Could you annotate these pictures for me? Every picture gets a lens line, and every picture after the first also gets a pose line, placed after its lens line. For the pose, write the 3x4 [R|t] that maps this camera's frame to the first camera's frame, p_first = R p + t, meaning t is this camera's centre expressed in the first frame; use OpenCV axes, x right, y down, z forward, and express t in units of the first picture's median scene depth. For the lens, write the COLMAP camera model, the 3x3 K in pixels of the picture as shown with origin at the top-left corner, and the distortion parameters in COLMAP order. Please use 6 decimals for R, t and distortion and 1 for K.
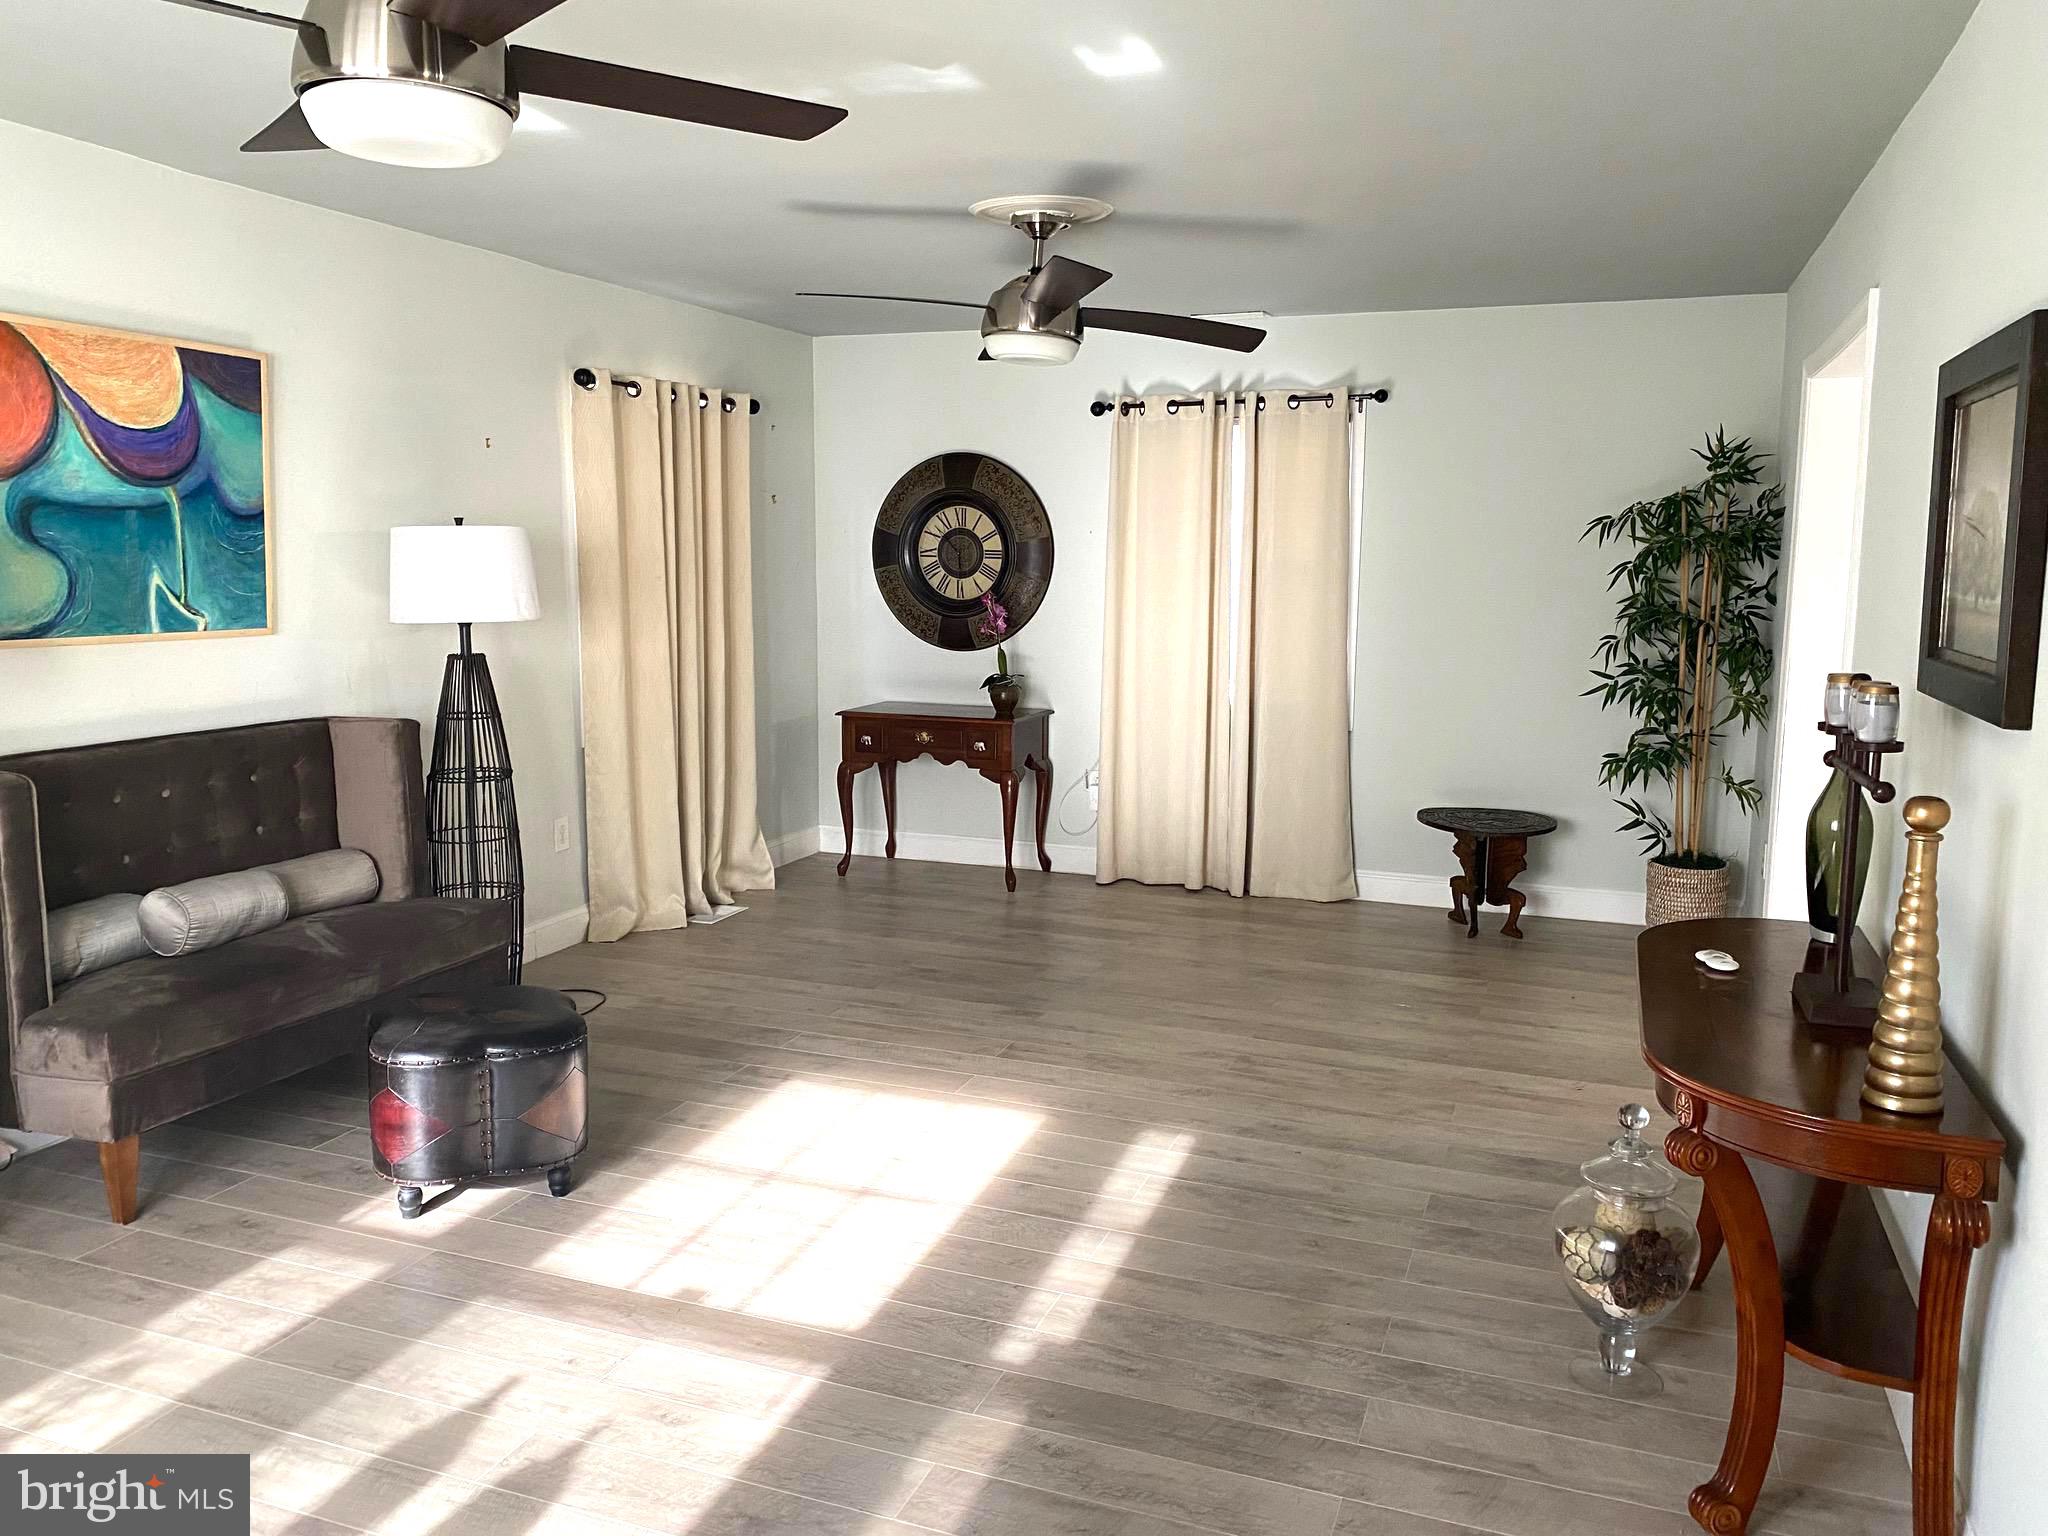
lens RADIAL K [[1563.9, 0, 1013.4], [0, 1563.9, 716.1], [0, 0, 1]] dist [0.040688, -0.053382]
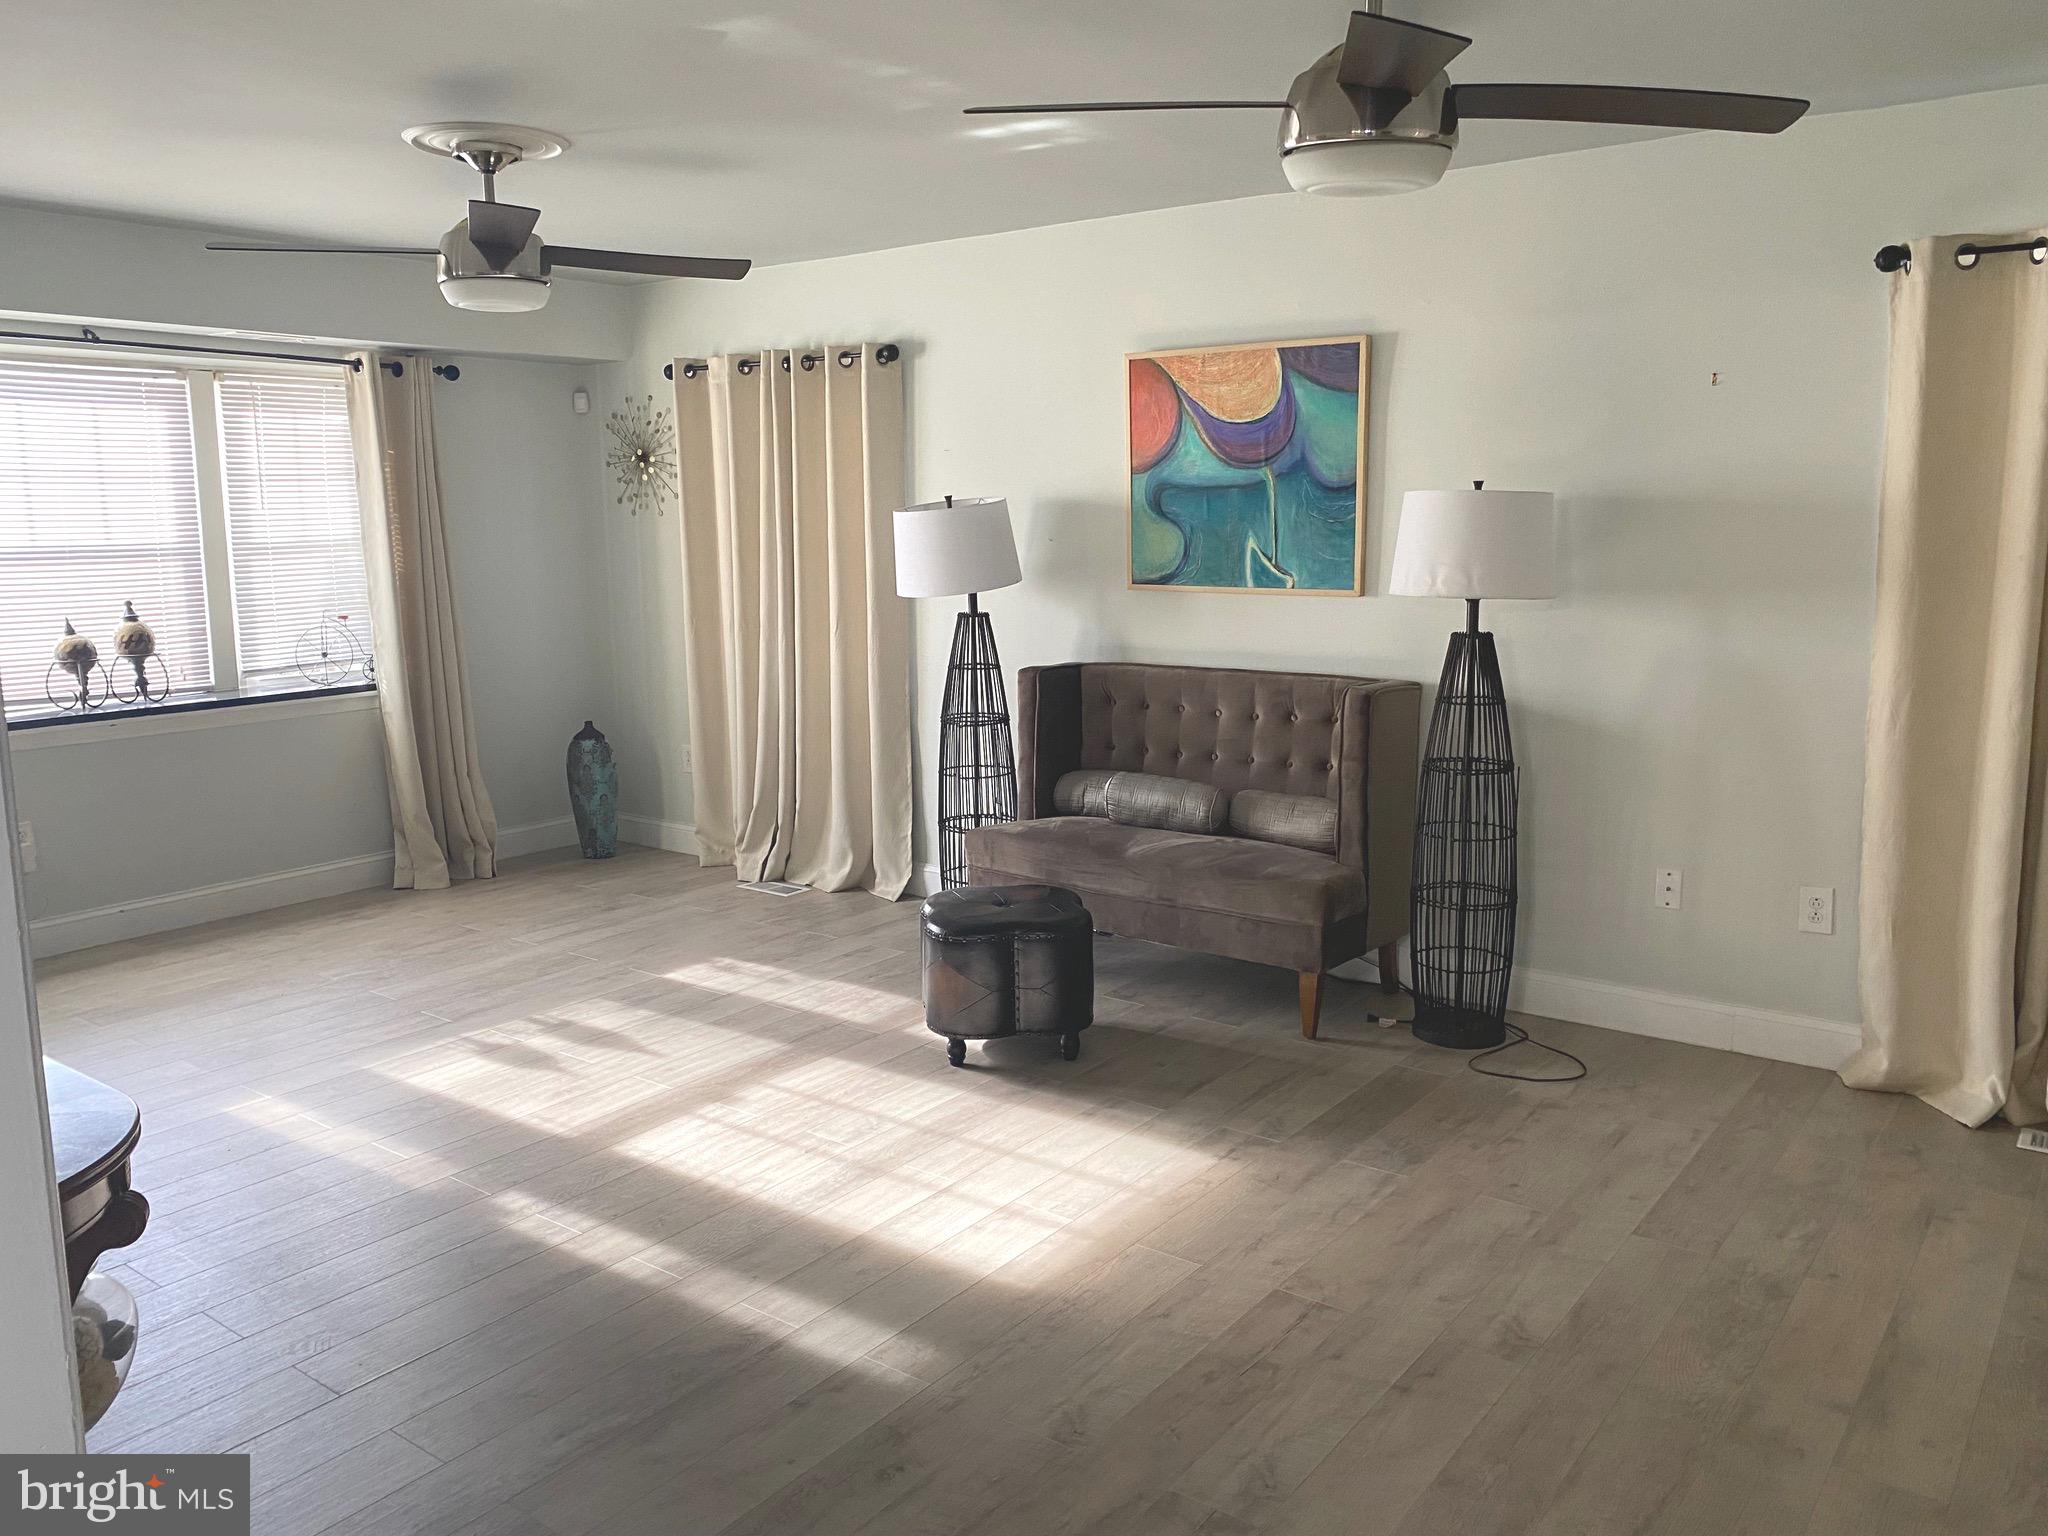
lens RADIAL K [[1574.1, 0, 1012.0], [0, 1574.1, 758.6], [0, 0, 1]] dist [0.048415, -0.042920]
pose [[-0.302504, 0.143766, -0.942243, 0.658330], [-0.090850, 0.979709, 0.178650, -0.117333], [0.948809, 0.139645, -0.283305, 1.116031]]
